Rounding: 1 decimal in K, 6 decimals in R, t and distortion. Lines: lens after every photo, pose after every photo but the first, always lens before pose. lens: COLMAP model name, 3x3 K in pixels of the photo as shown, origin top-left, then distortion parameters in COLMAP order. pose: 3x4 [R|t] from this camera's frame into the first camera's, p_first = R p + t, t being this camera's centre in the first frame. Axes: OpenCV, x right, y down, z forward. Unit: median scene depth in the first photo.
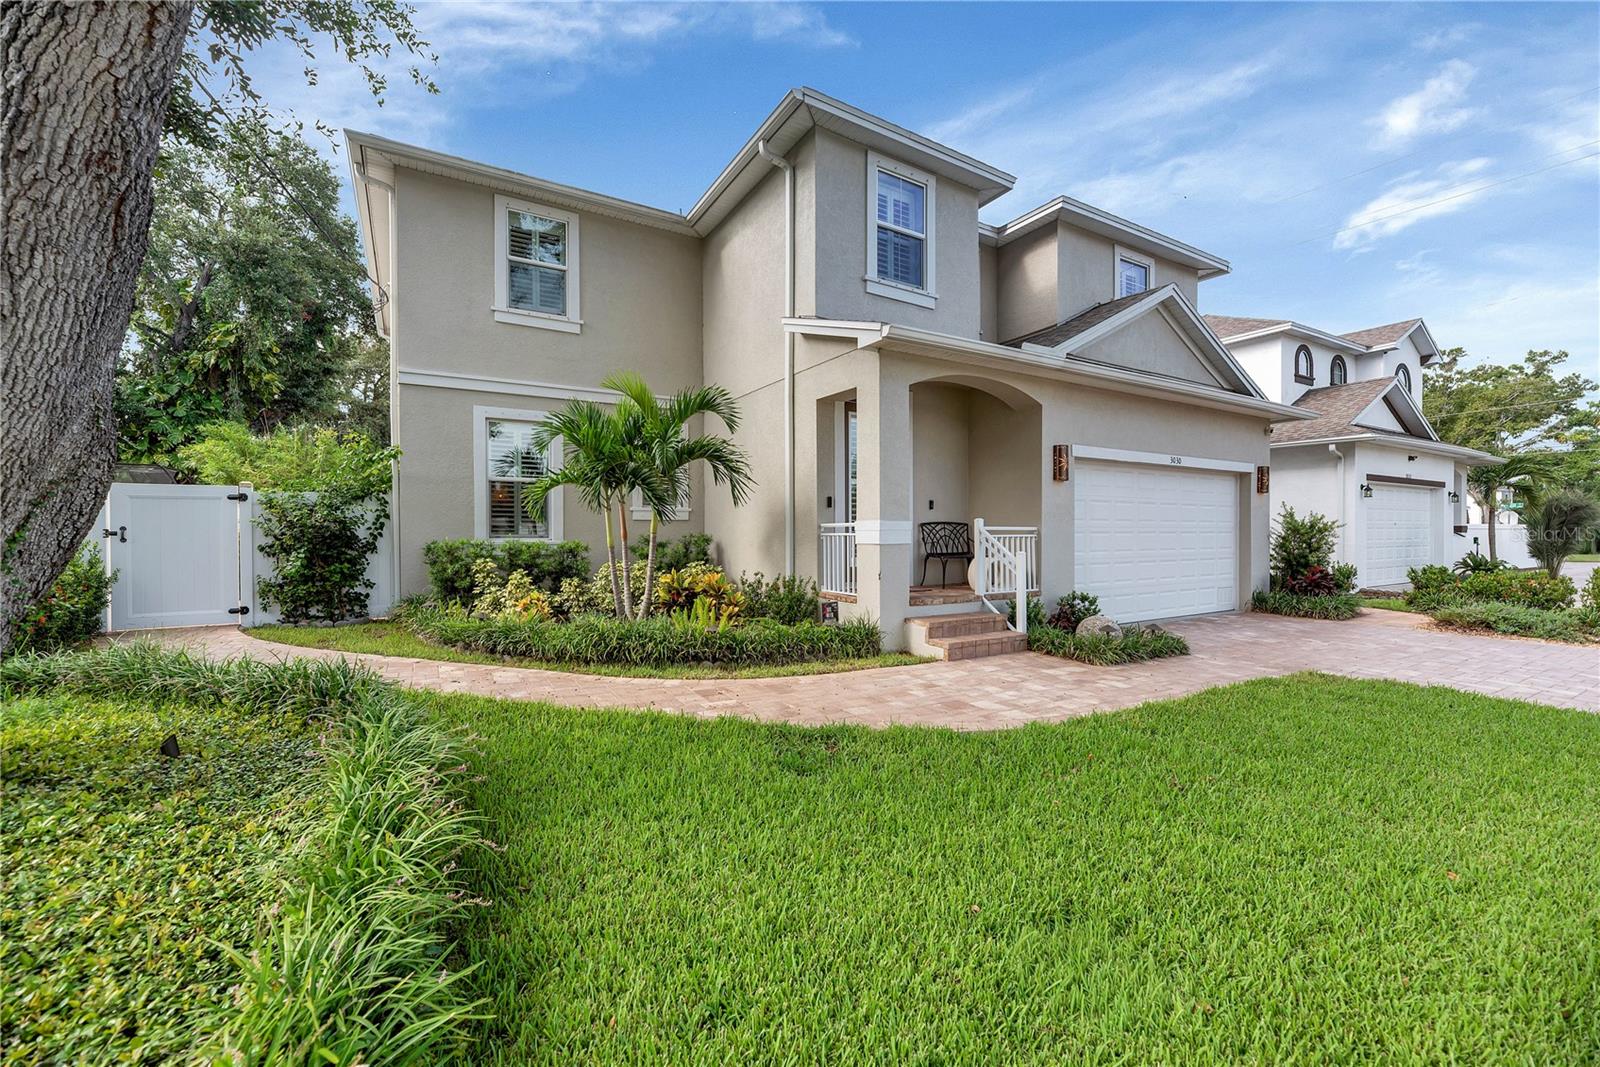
lens RADIAL K [[662.1, 0, 804.6], [0, 662.1, 537.8], [0, 0, 1]] dist [-0.001605, 0.000042]
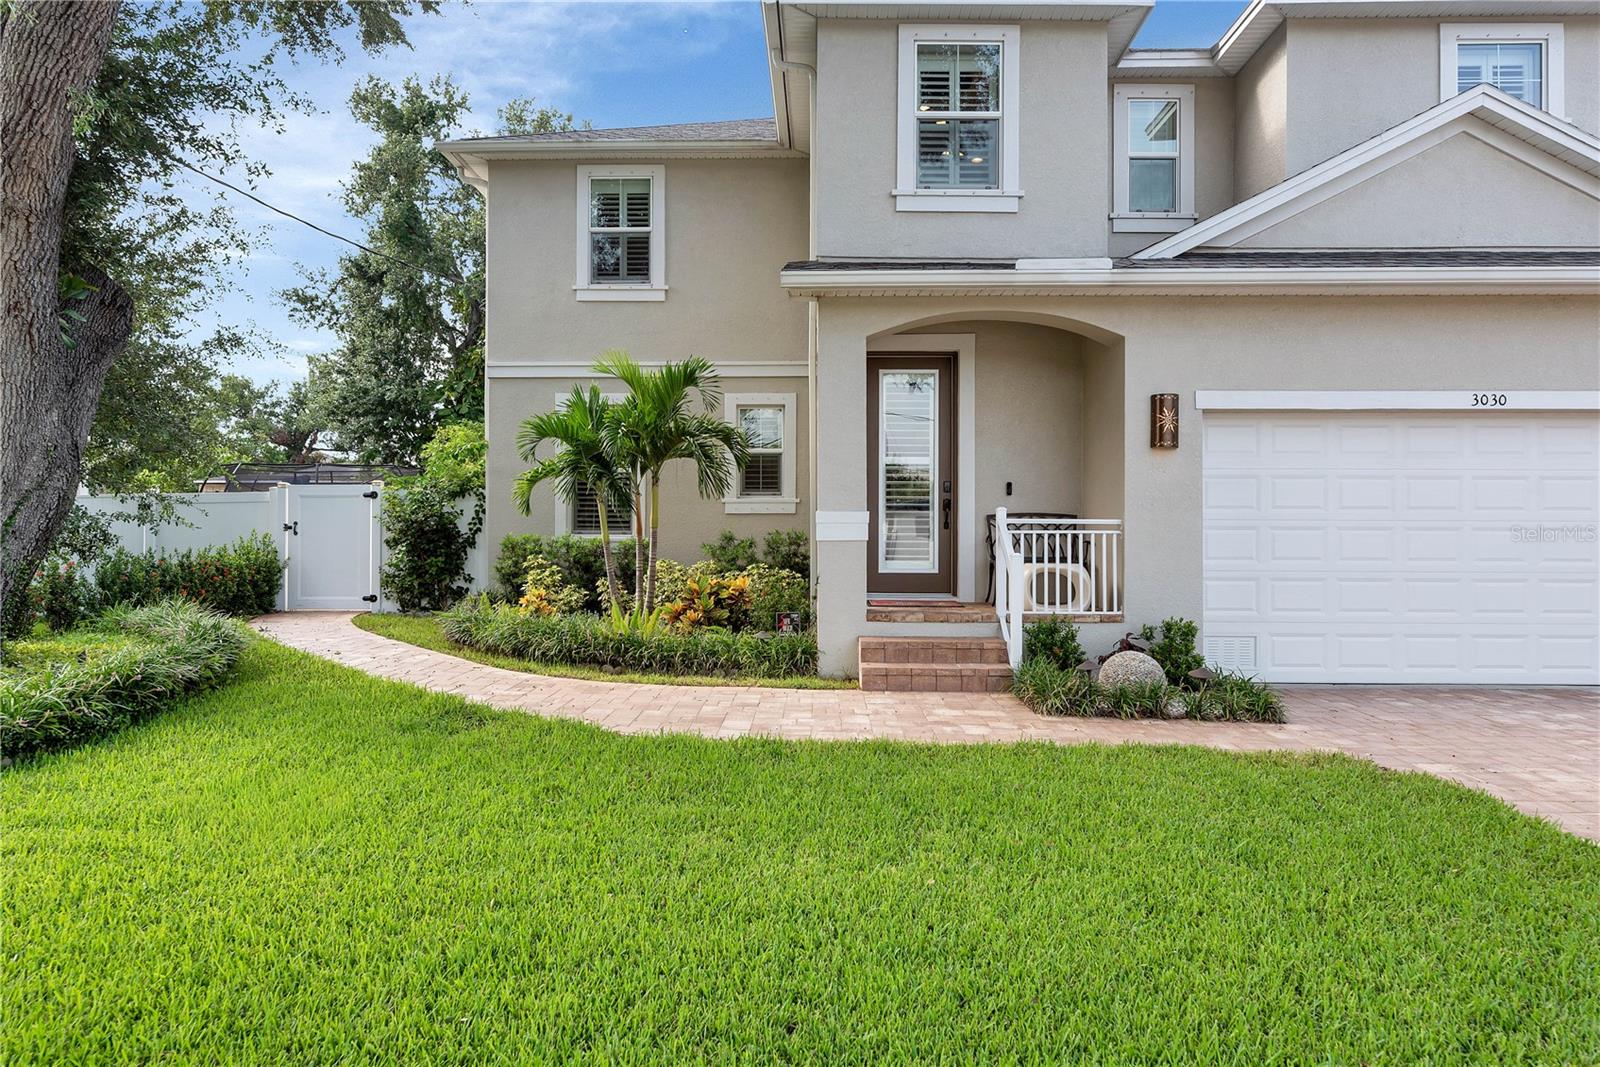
lens RADIAL K [[1026.4, 0, 800.0], [0, 1026.4, 533.5], [0, 0, 1]] dist [0.001151, -0.000737]
pose [[0.842758, 0.003110, -0.538284, 0.630293], [-0.008784, 0.999930, -0.007976, 0.009371], [0.538221, 0.011450, 0.842726, -0.049114]]
